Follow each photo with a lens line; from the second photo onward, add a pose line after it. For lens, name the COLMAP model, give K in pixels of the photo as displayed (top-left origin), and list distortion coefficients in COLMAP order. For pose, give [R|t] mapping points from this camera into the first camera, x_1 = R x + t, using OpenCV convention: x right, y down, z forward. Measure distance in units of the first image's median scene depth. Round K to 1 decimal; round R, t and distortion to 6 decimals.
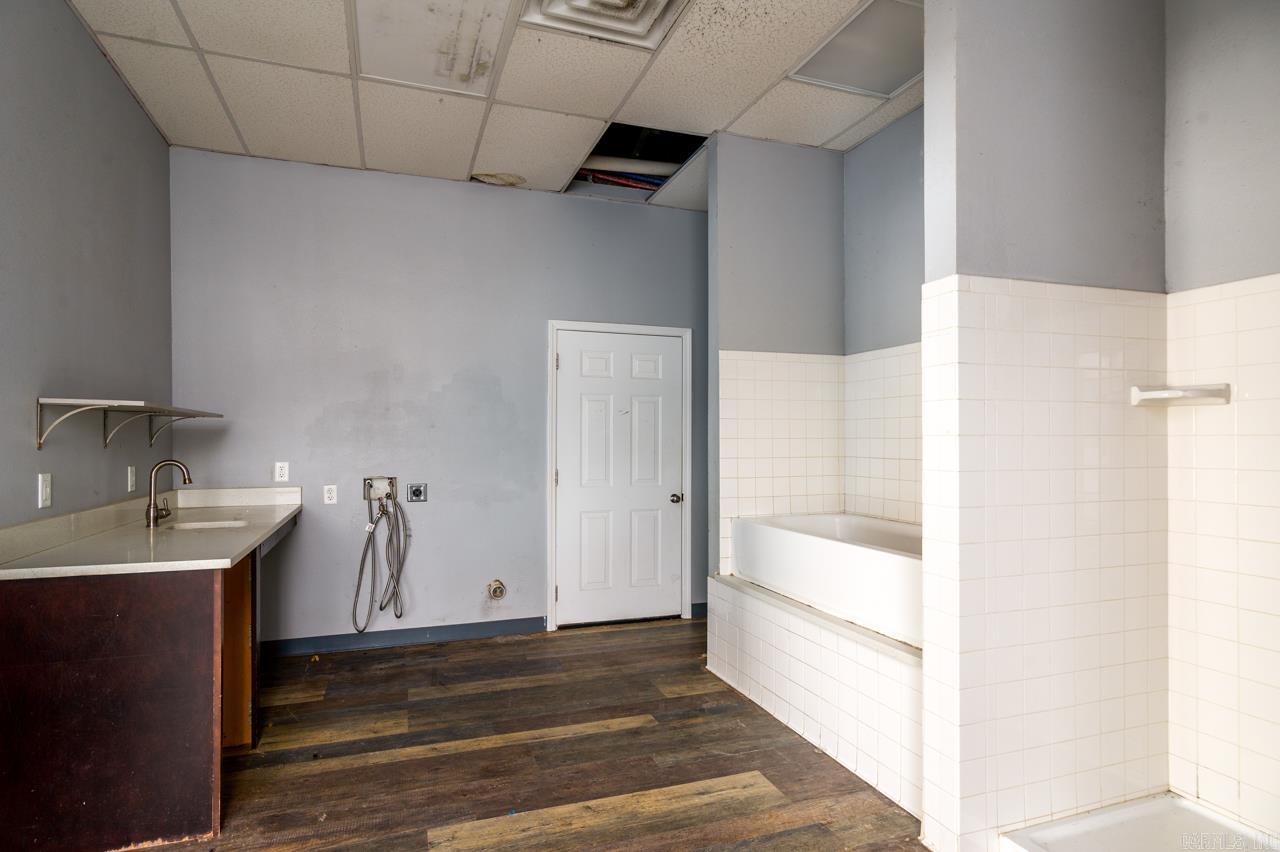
lens RADIAL K [[616.8, 0, 588.8], [0, 616.8, 439.7], [0, 0, 1]] dist [0.001630, -0.000241]
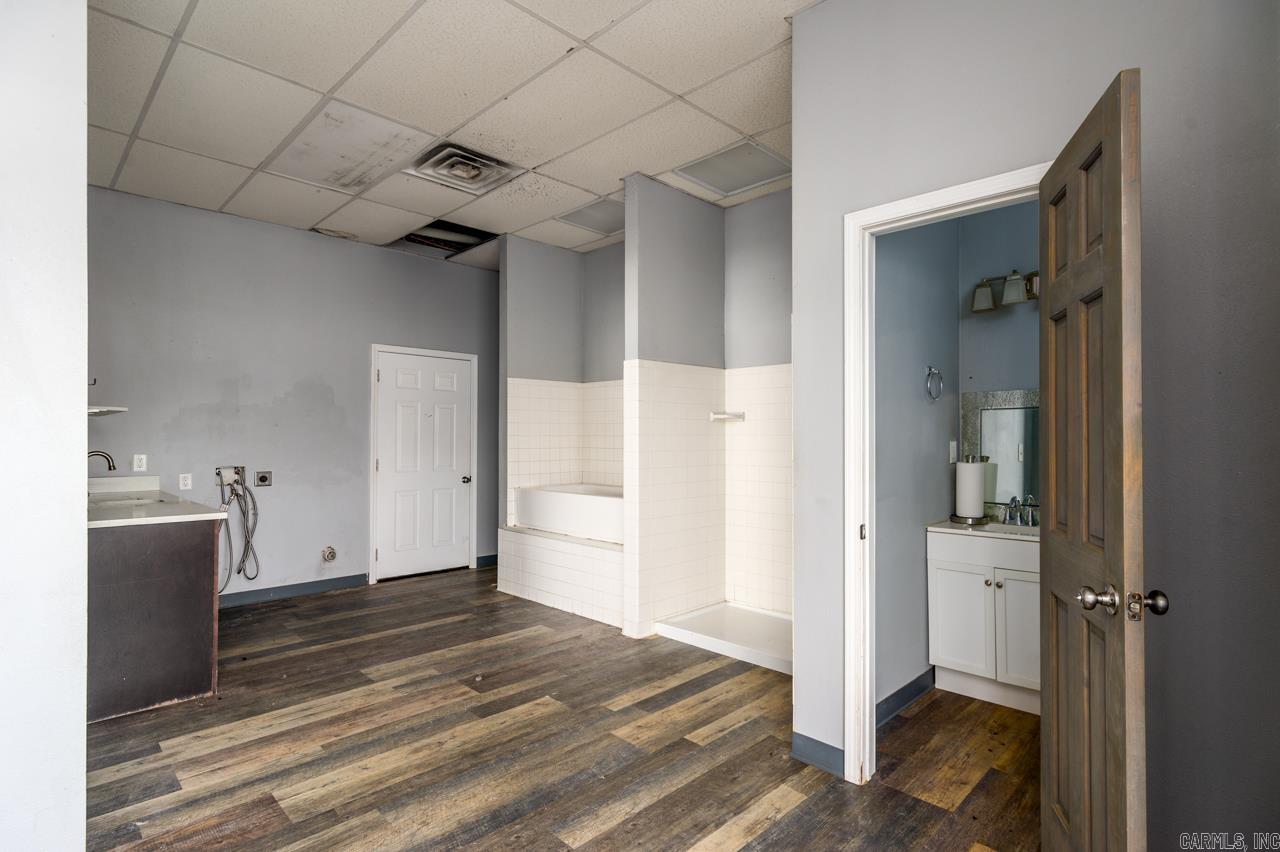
lens RADIAL K [[627.1, 0, 636.6], [0, 627.1, 431.0], [0, 0, 1]] dist [-0.001852, -0.000702]
pose [[0.876357, 0.007425, 0.481605, -0.256749], [-0.003087, 0.999947, -0.009798, 0.000481], [-0.481653, 0.007100, 0.876333, -0.512279]]
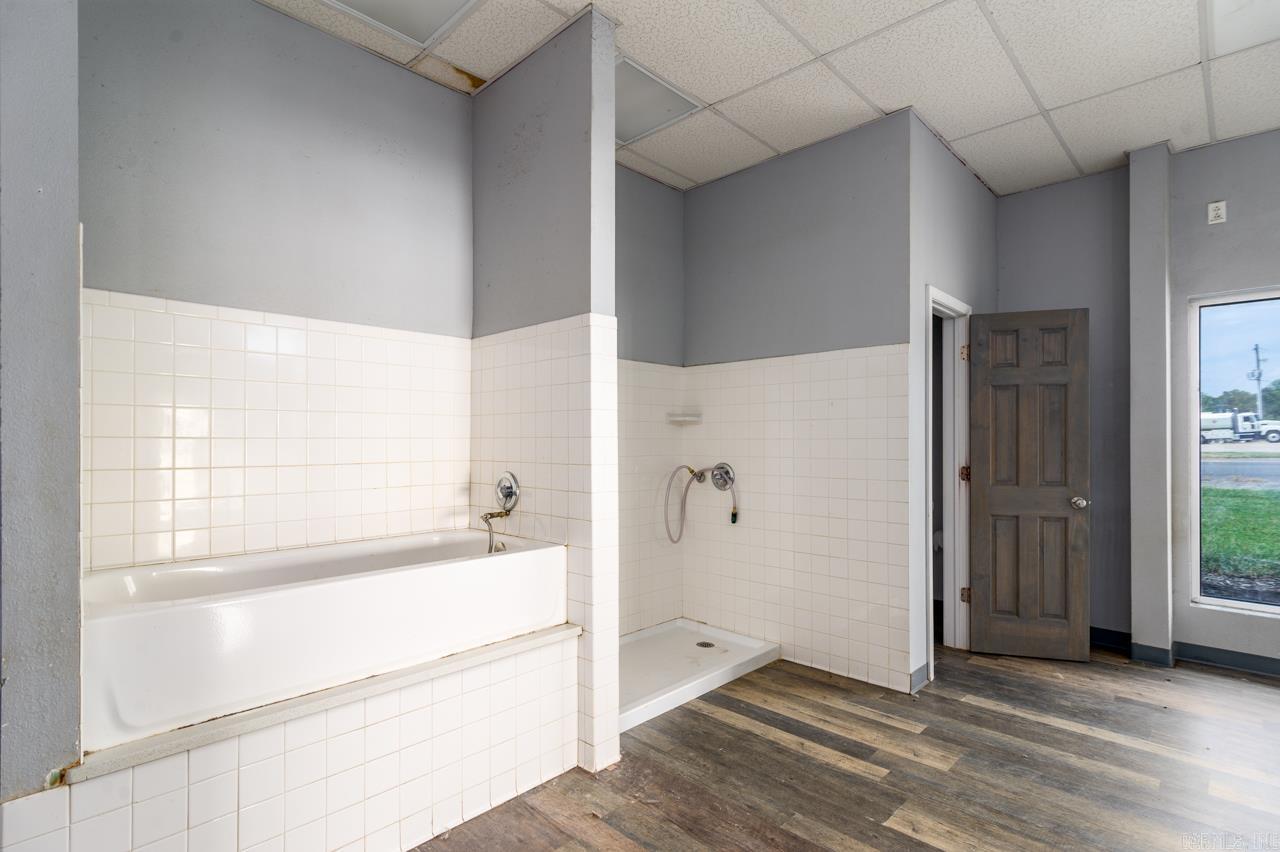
lens RADIAL K [[627.1, 0, 636.6], [0, 627.1, 431.0], [0, 0, 1]] dist [-0.001852, -0.000702]
pose [[-0.497176, 0.014176, 0.867534, -0.351256], [0.000384, 0.999870, -0.016119, 0.001383], [-0.867649, -0.007680, -0.497117, 0.934749]]
